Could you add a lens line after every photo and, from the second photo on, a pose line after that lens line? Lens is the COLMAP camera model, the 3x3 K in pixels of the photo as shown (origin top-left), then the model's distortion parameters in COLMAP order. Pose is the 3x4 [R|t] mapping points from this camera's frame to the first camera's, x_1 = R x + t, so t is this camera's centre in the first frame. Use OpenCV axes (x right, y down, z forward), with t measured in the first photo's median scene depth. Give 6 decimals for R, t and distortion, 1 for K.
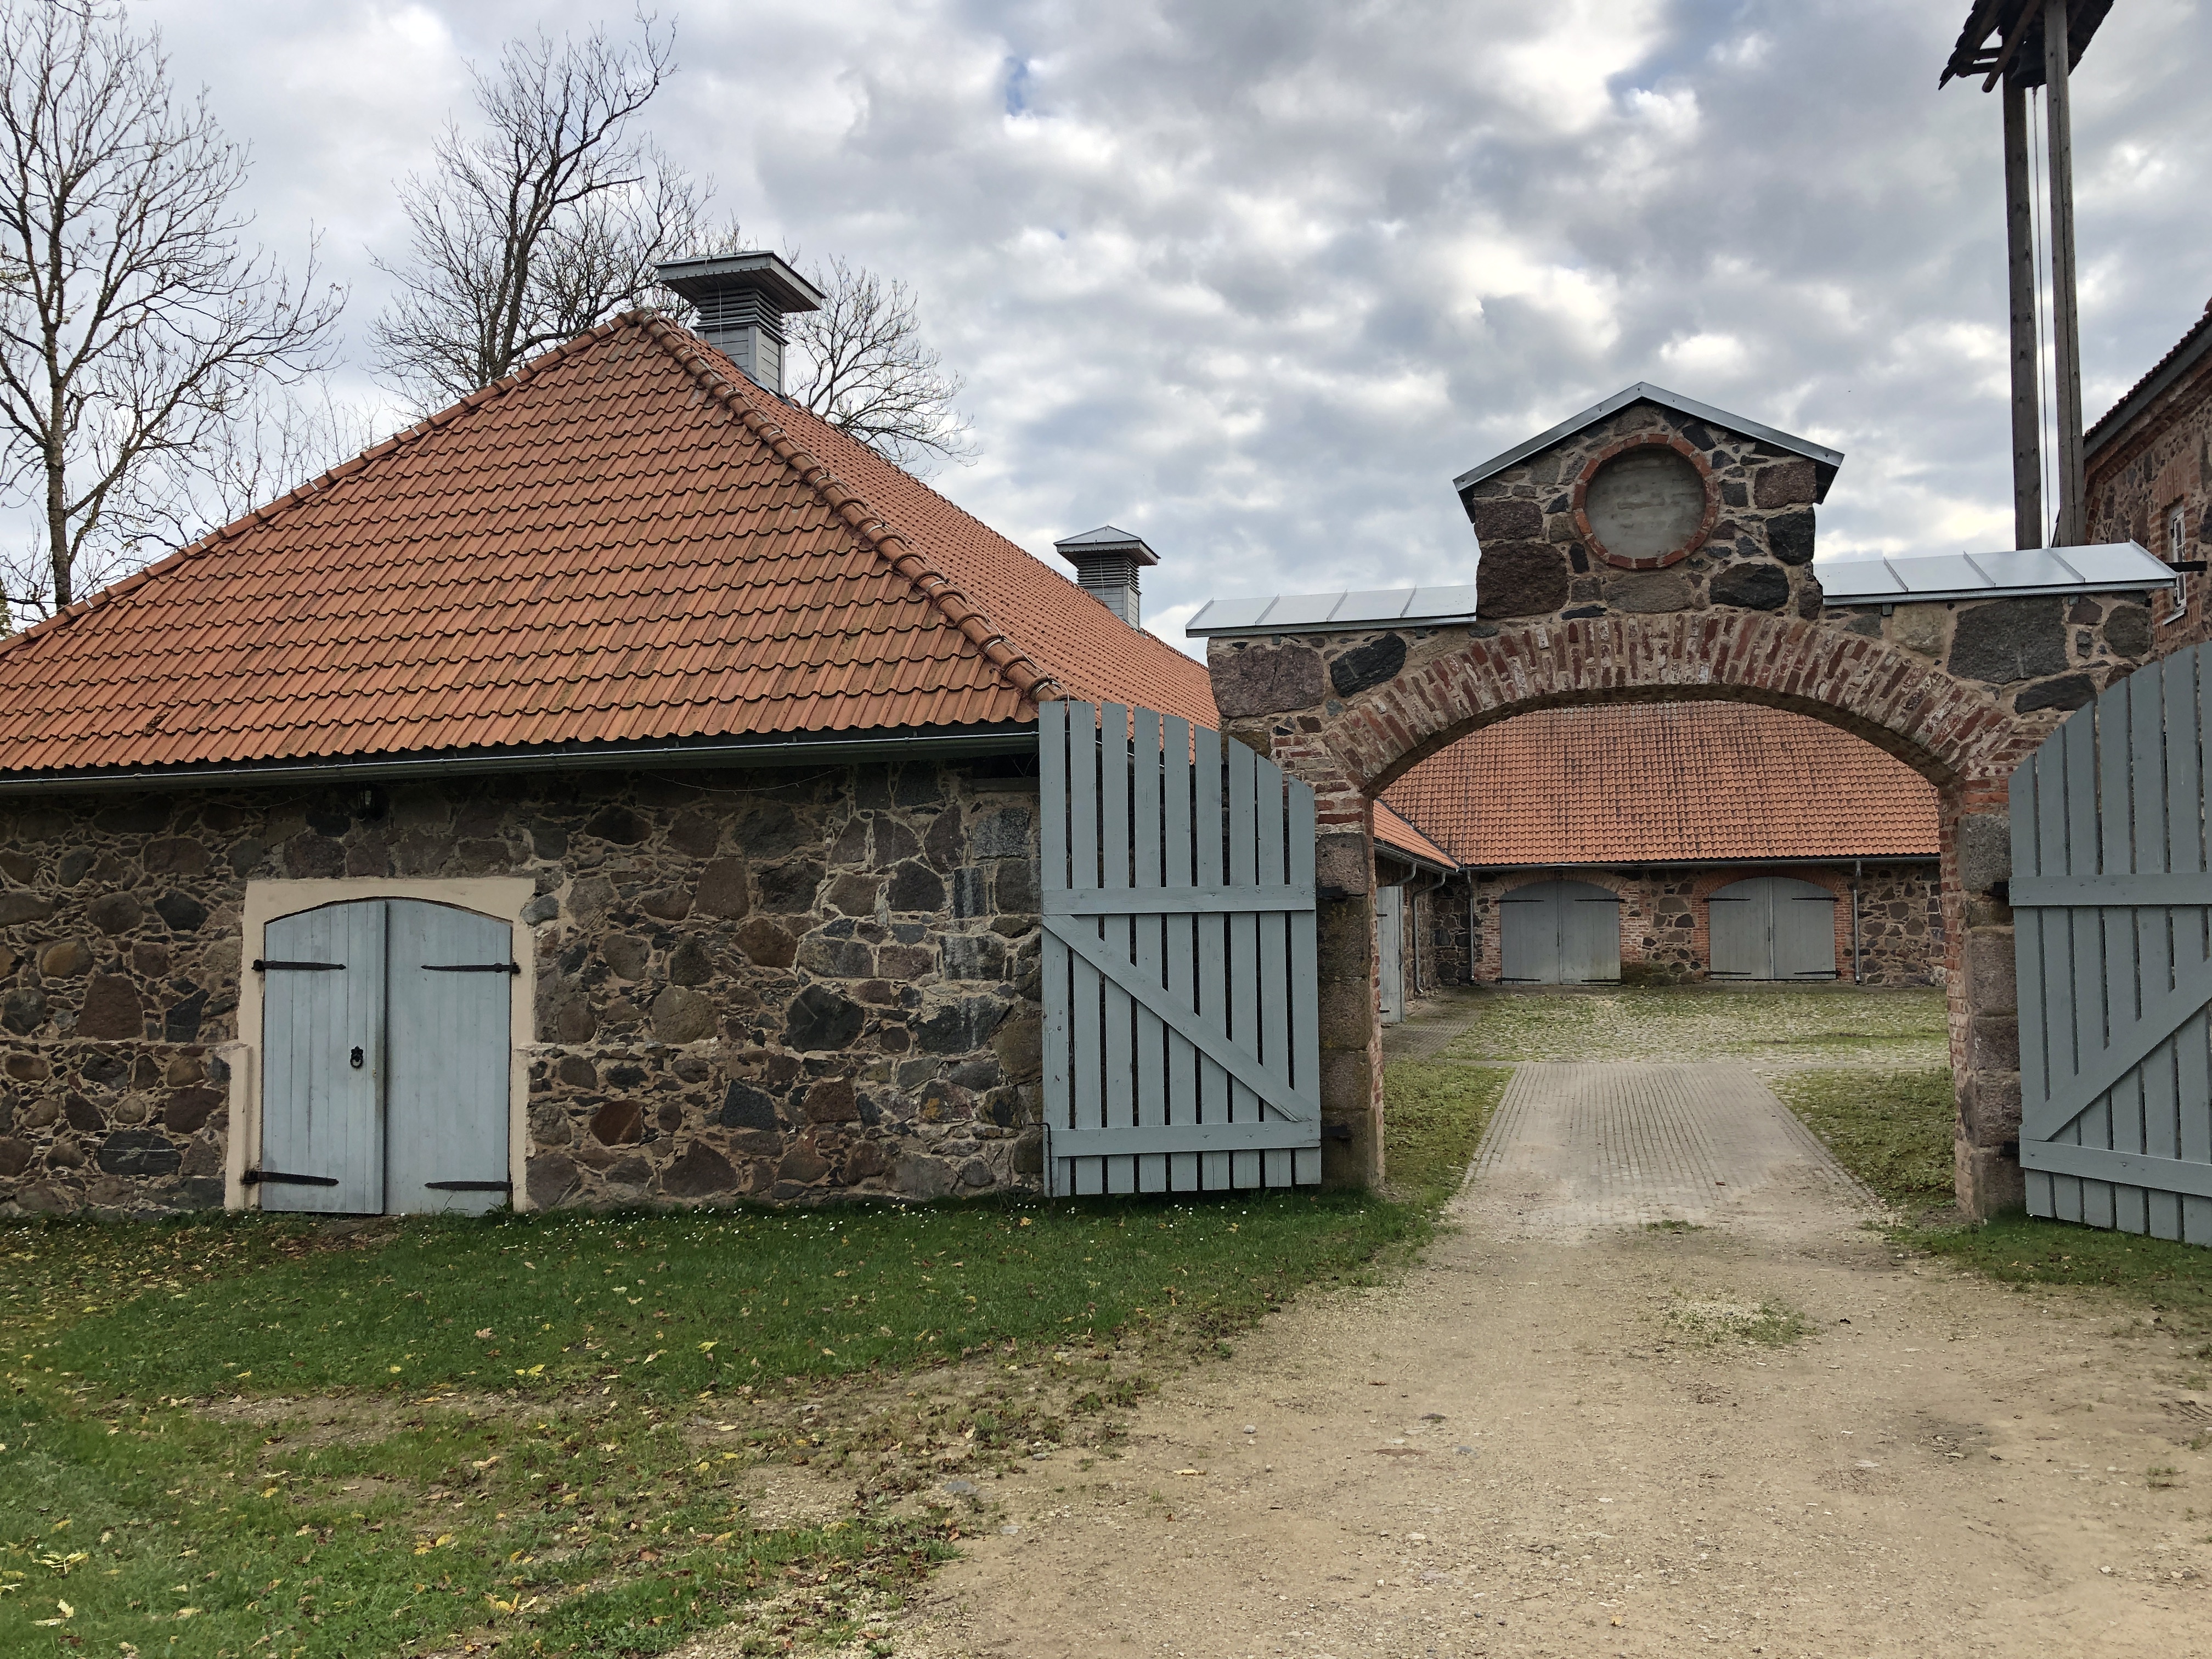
lens RADIAL K [[1860.3, 0, 1113.8], [0, 1860.3, 848.8], [0, 0, 1]] dist [0.049189, -0.009276]
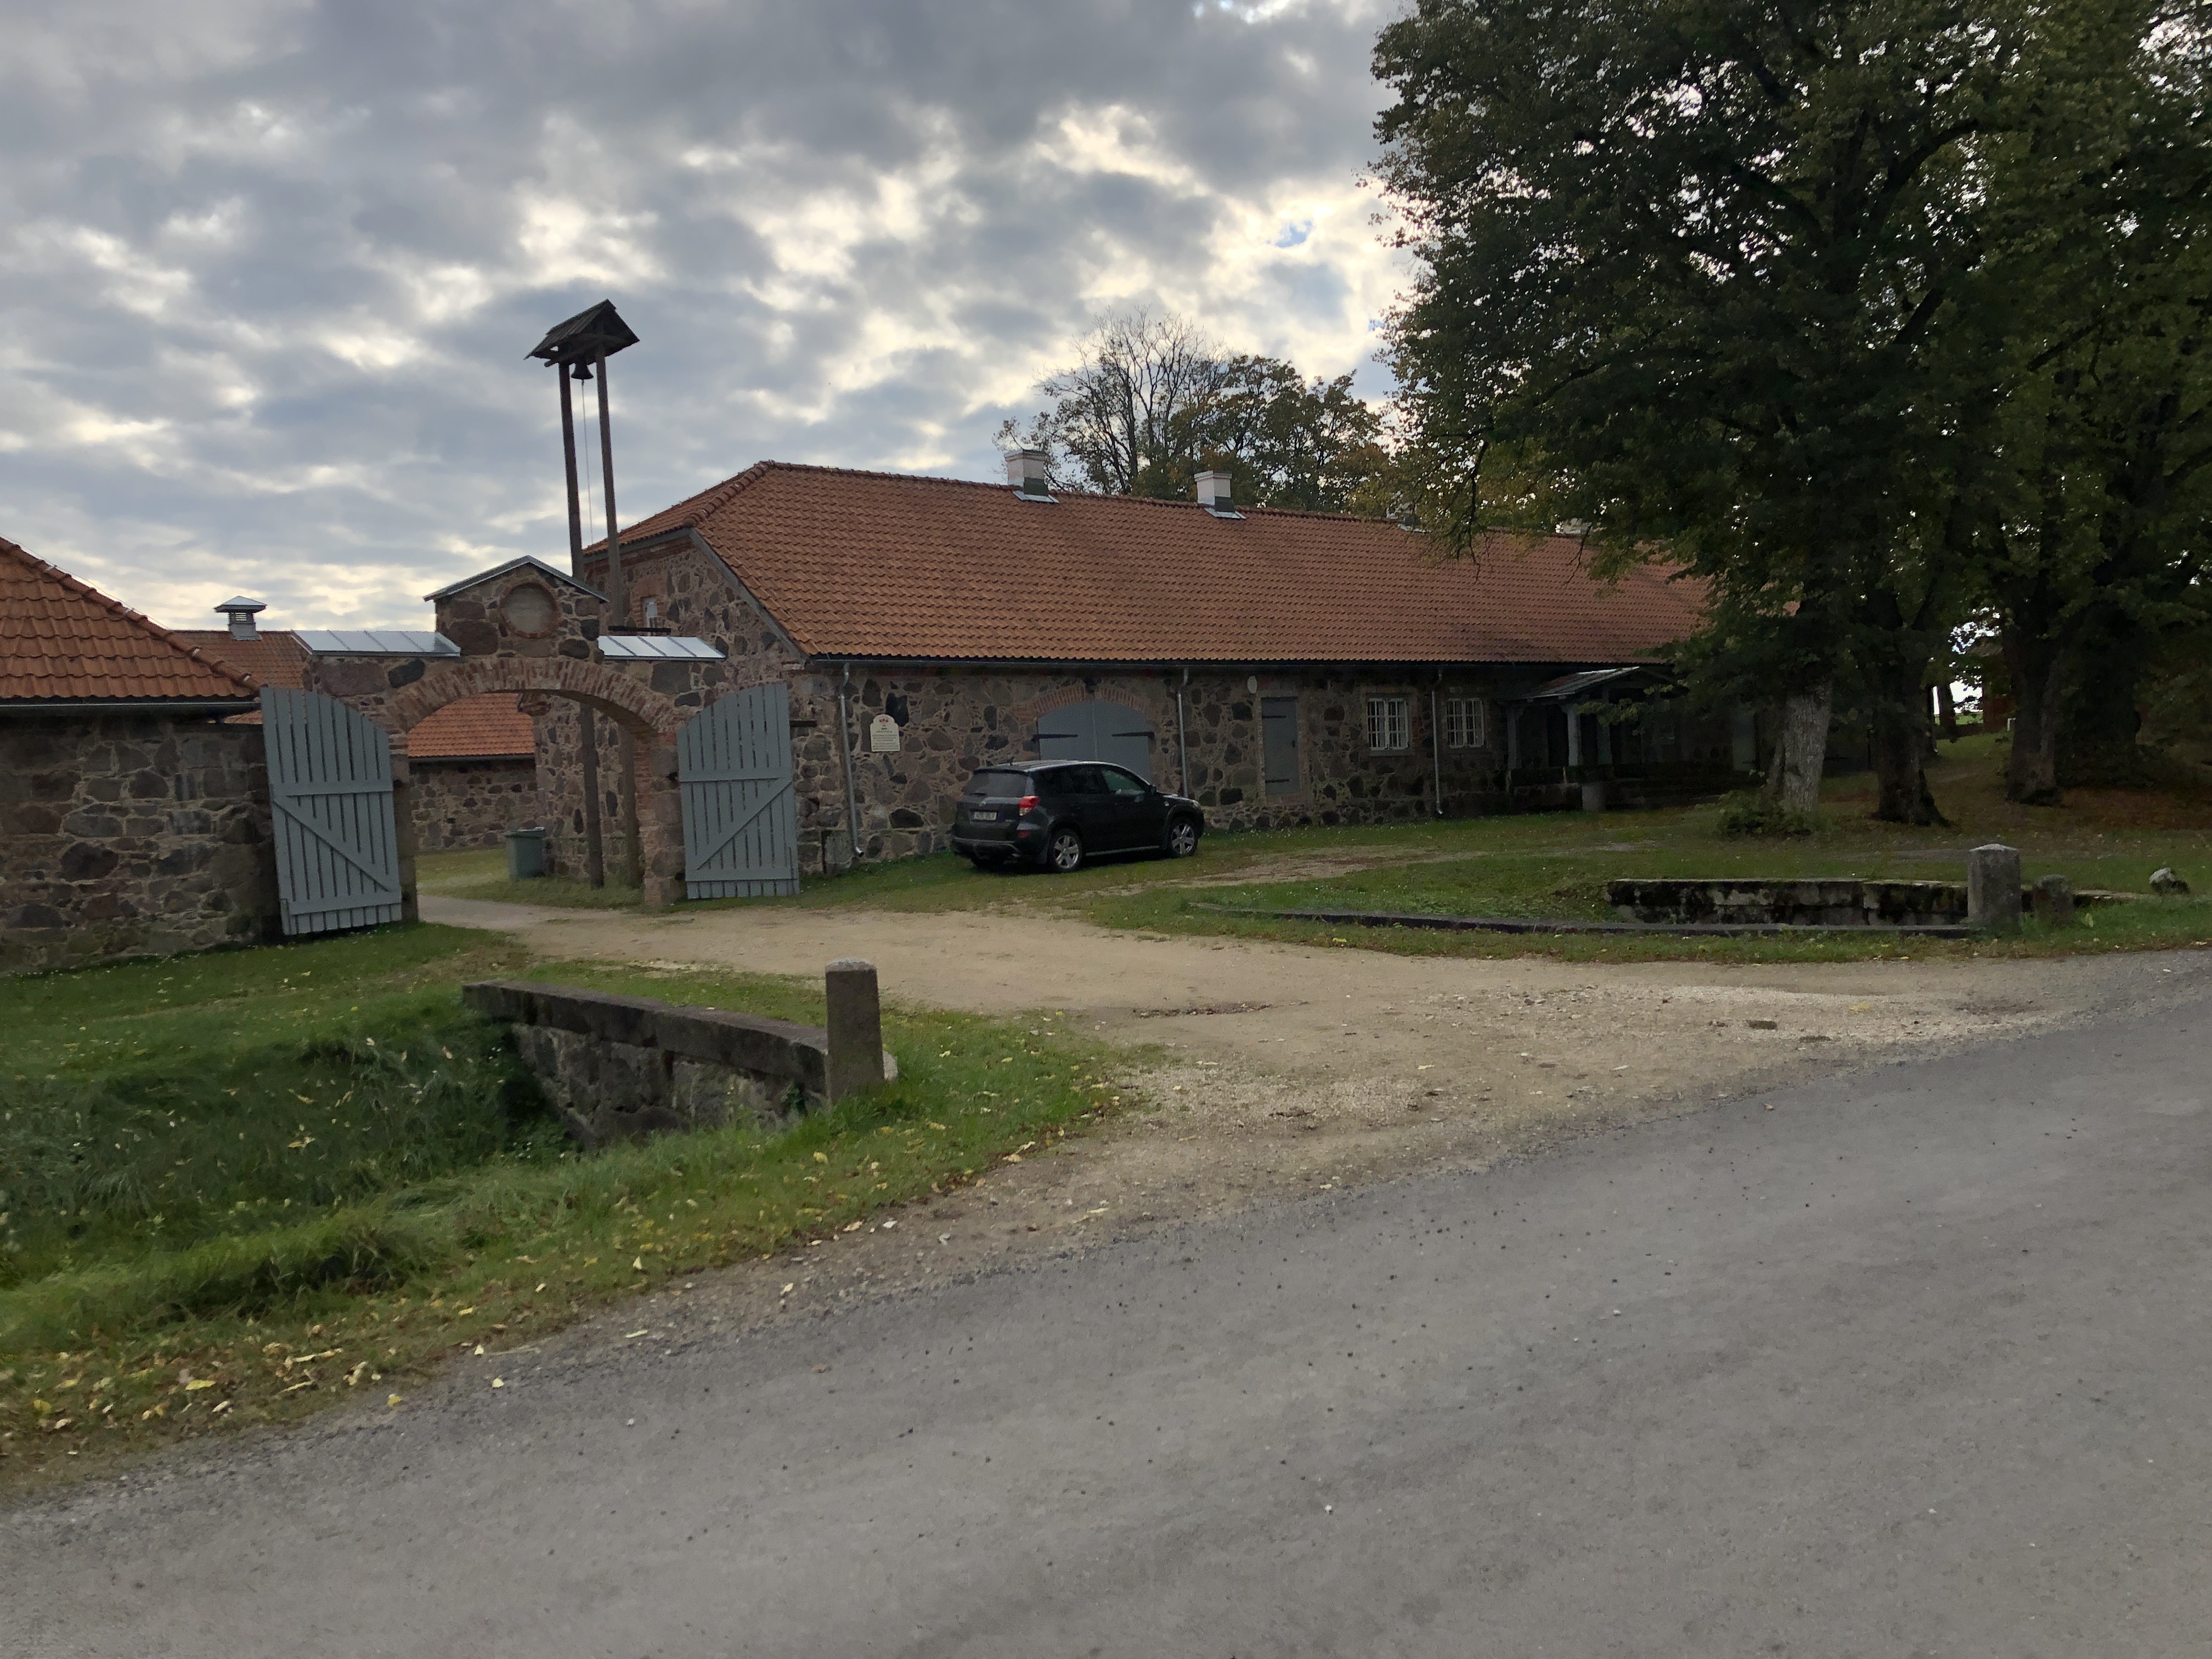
lens RADIAL K [[1860.3, 0, 1109.8], [0, 1860.3, 835.4], [0, 0, 1]] dist [0.049189, -0.009276]
pose [[0.597978, -0.039429, 0.800542, -1.026547], [0.006832, 0.999004, 0.044100, -0.004405], [-0.801484, -0.020902, 0.597651, -0.845728]]
